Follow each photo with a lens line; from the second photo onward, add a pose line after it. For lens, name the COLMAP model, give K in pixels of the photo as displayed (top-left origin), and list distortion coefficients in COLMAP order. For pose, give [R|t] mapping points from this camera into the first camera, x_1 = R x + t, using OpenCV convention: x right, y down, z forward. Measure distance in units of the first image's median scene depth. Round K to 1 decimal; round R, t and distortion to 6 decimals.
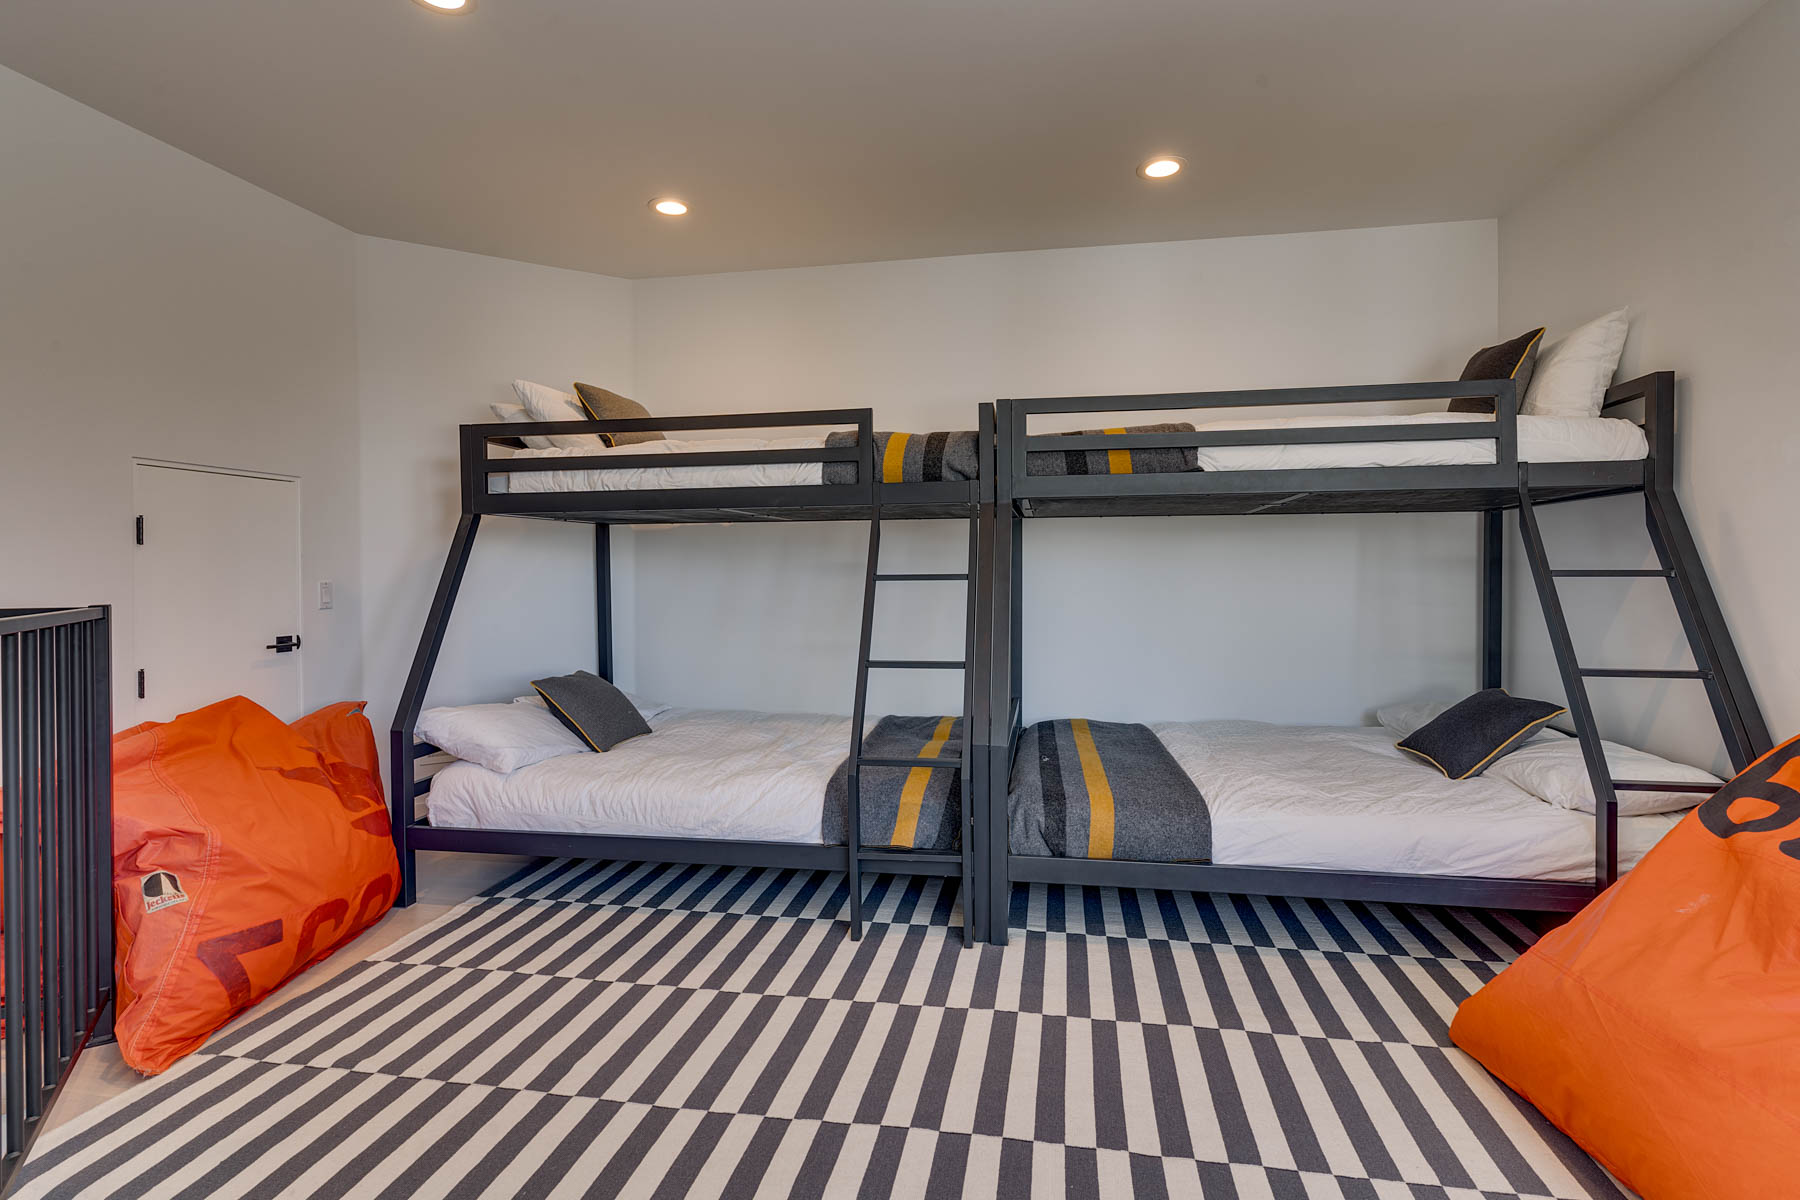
lens RADIAL K [[911.0, 0, 894.0], [0, 911.0, 590.9], [0, 0, 1]] dist [-0.003884, -0.000246]
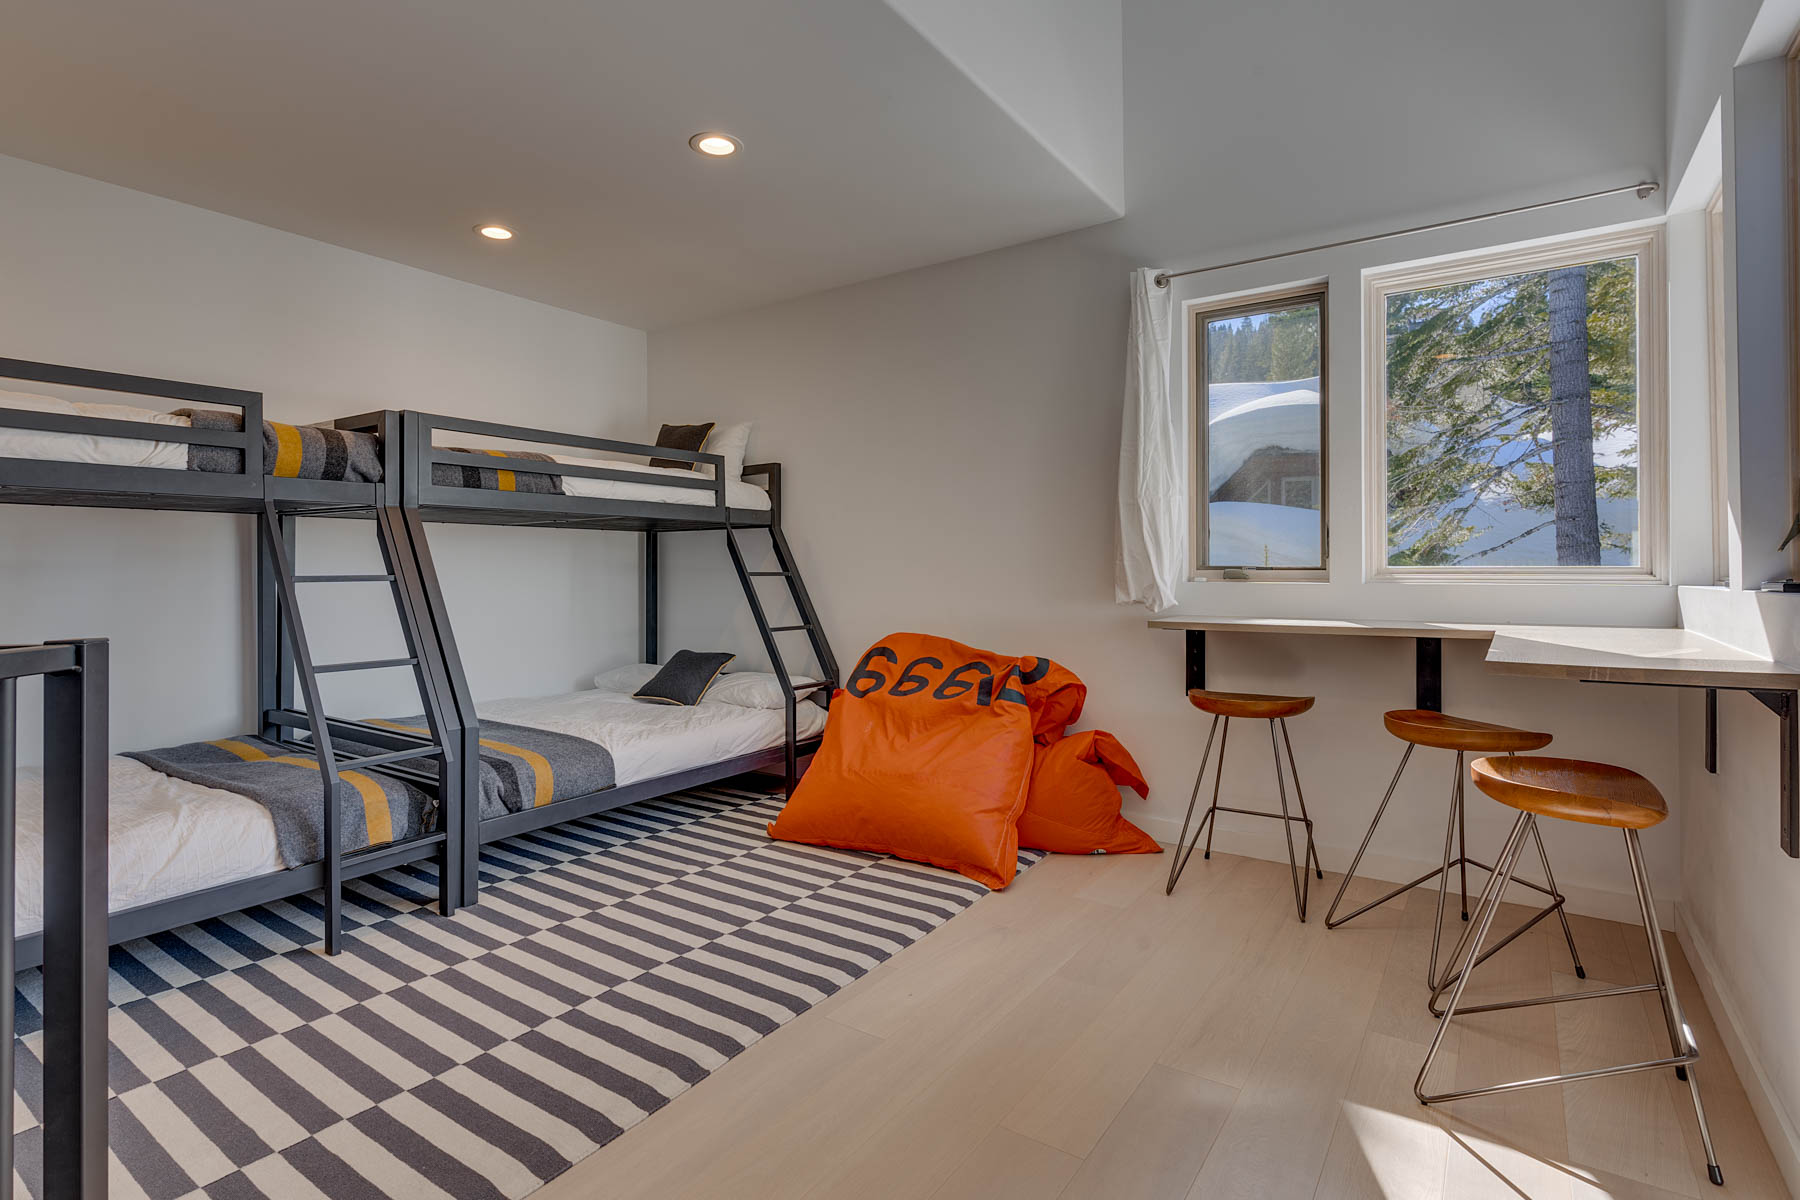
lens RADIAL K [[894.6, 0, 897.1], [0, 894.6, 566.5], [0, 0, 1]] dist [0.000725, 0.000365]
pose [[0.391345, 0.004141, 0.920235, -0.637367], [0.008830, 0.999927, -0.008255, -0.014935], [-0.920202, 0.011357, 0.391280, 0.069974]]
